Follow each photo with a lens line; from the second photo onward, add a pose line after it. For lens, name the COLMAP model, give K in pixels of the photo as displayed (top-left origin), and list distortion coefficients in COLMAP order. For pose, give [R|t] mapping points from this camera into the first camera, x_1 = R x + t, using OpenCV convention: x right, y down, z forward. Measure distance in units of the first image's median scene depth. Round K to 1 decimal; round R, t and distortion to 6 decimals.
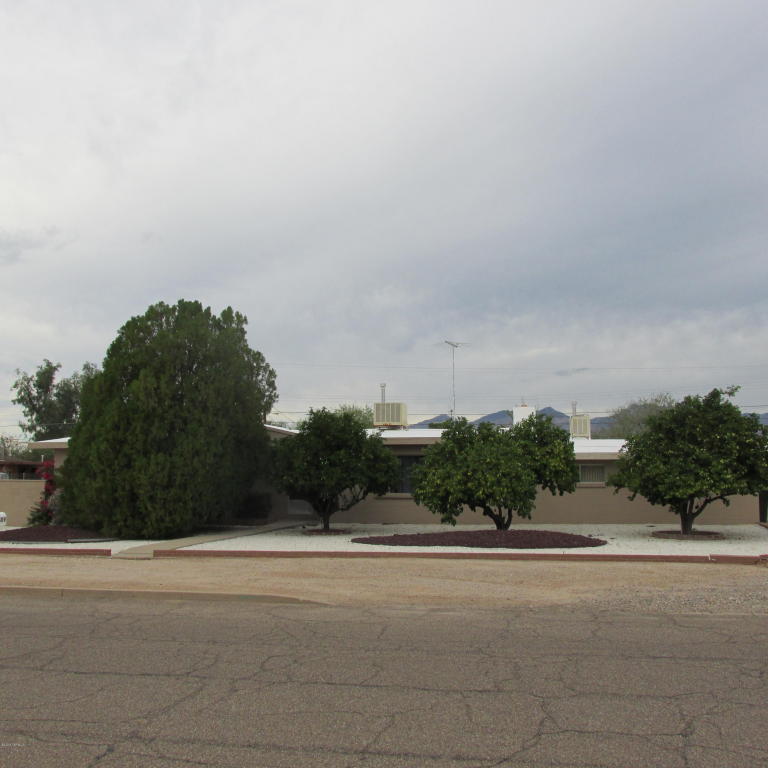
lens RADIAL K [[843.2, 0, 384.0], [0, 843.2, 384.0], [0, 0, 1]] dist [-0.062157, 0.034474]
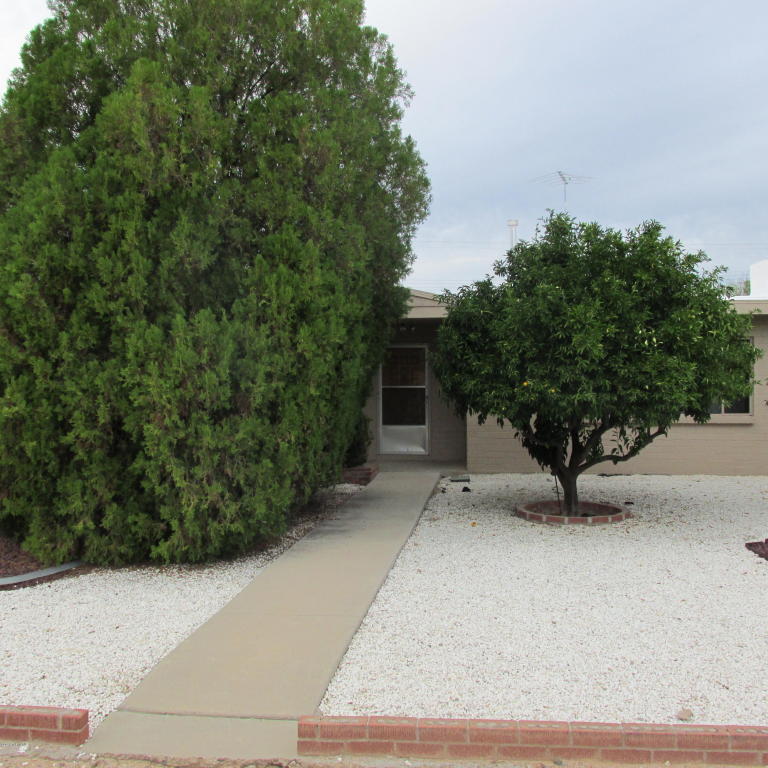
lens RADIAL K [[843.2, 0, 384.0], [0, 843.2, 384.0], [0, 0, 1]] dist [-0.062157, 0.034474]
pose [[0.995132, -0.002626, 0.098514, -0.226927], [-0.008094, 0.994090, 0.108253, 0.074327], [-0.098216, -0.108523, 0.989230, 0.661758]]
